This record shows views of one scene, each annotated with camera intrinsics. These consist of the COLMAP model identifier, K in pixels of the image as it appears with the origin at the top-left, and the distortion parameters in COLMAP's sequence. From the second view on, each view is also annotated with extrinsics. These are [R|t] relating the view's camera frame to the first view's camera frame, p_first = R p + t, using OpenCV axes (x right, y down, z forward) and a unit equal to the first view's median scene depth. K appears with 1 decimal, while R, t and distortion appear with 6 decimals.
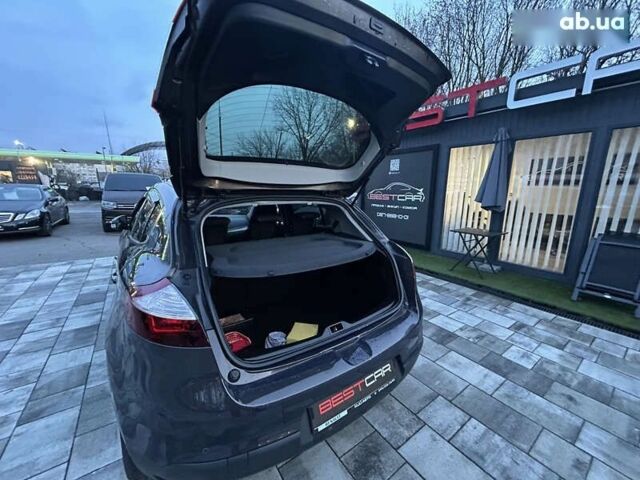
lens RADIAL K [[256.4, 0, 318.8], [0, 256.4, 239.8], [0, 0, 1]] dist [-0.000583, -0.000780]
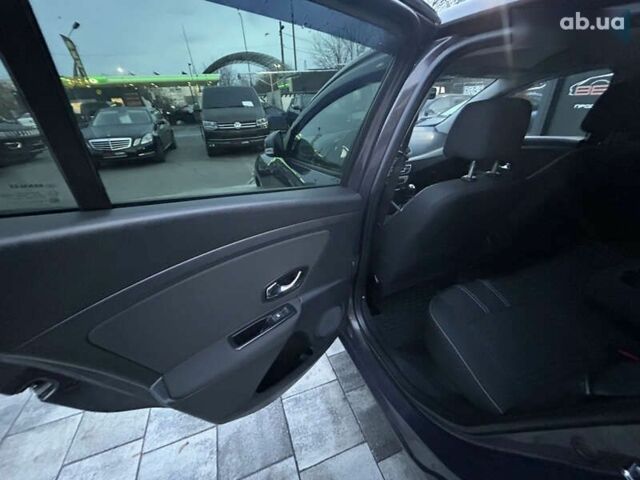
lens RADIAL K [[257.8, 0, 318.4], [0, 257.8, 238.2], [0, 0, 1]] dist [-0.002044, 0.000235]
pose [[0.961639, 0.071680, -0.264786, -0.244100], [0.007186, 0.958343, 0.285531, -0.014804], [0.274223, -0.276481, 0.921065, 0.206441]]
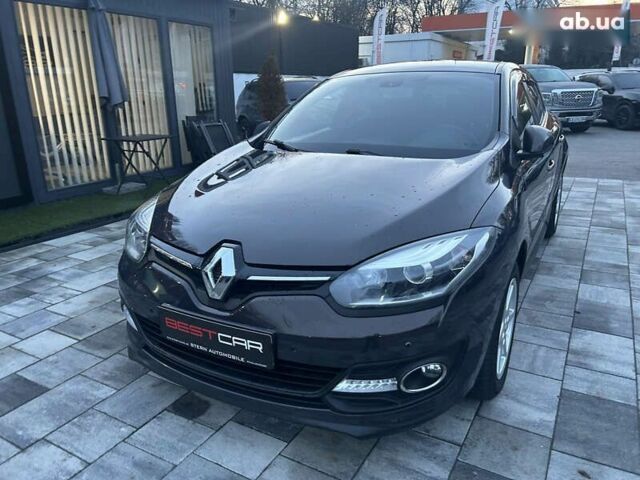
lens RADIAL K [[482.5, 0, 326.3], [0, 482.5, 242.3], [0, 0, 1]] dist [0.044354, -0.045255]
pose [[-0.422099, -0.282856, 0.861292, -0.693111], [0.187601, 0.902257, 0.388249, -0.155167], [-0.886926, 0.325459, -0.327778, 0.819689]]
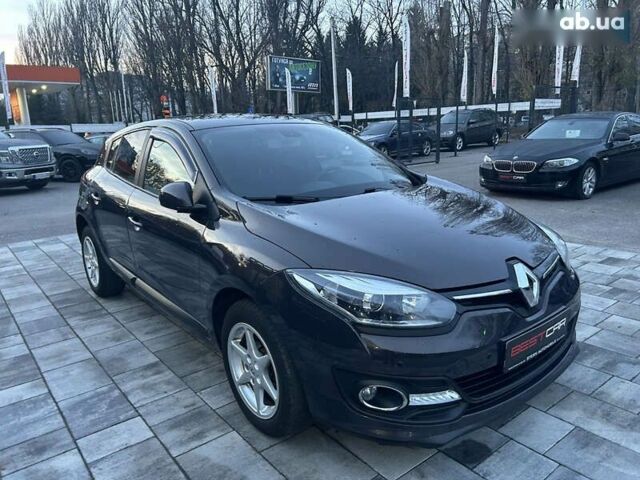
lens RADIAL K [[482.5, 0, 323.9], [0, 482.5, 244.0], [0, 0, 1]] dist [0.044354, -0.045255]
pose [[-0.998420, 0.032962, -0.045518, -0.243784], [0.010892, 0.908073, 0.418670, -0.210513], [0.055134, 0.417512, -0.906997, 1.088903]]
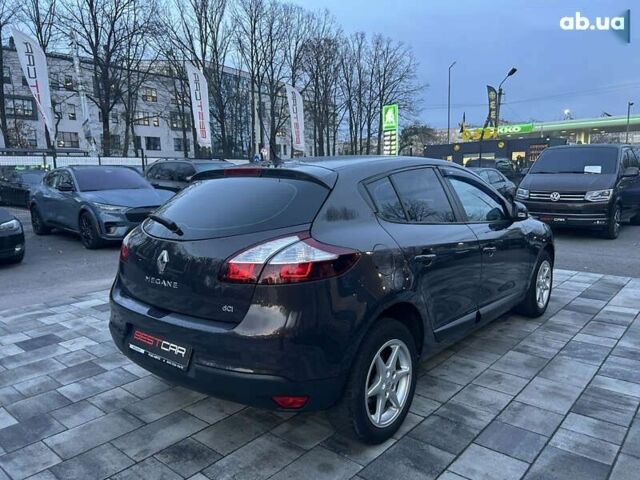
lens RADIAL K [[482.5, 0, 326.2], [0, 482.5, 241.5], [0, 0, 1]] dist [0.044354, -0.045255]
pose [[0.243348, 0.118292, -0.962699, 0.469086], [-0.168766, 0.982559, 0.078072, -0.028925], [0.955144, 0.143472, 0.259068, 0.222286]]
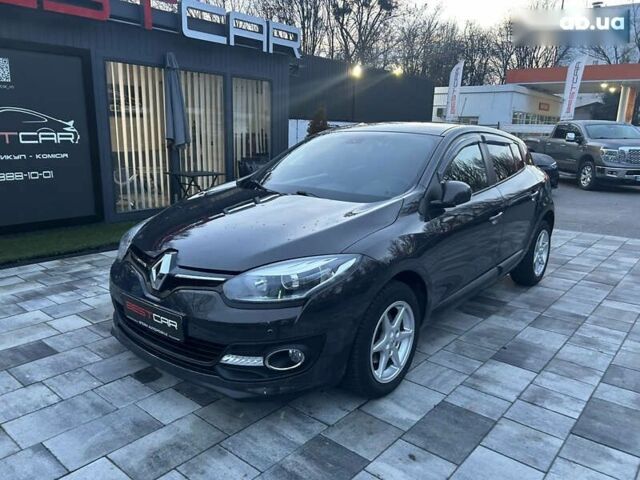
lens RADIAL K [[482.5, 0, 321.9], [0, 482.5, 244.9], [0, 0, 1]] dist [0.044354, -0.045255]
pose [[-0.245690, -0.238893, 0.939450, -0.837544], [0.166784, 0.944285, 0.283741, -0.151252], [-0.954892, 0.226397, -0.192158, 0.727244]]
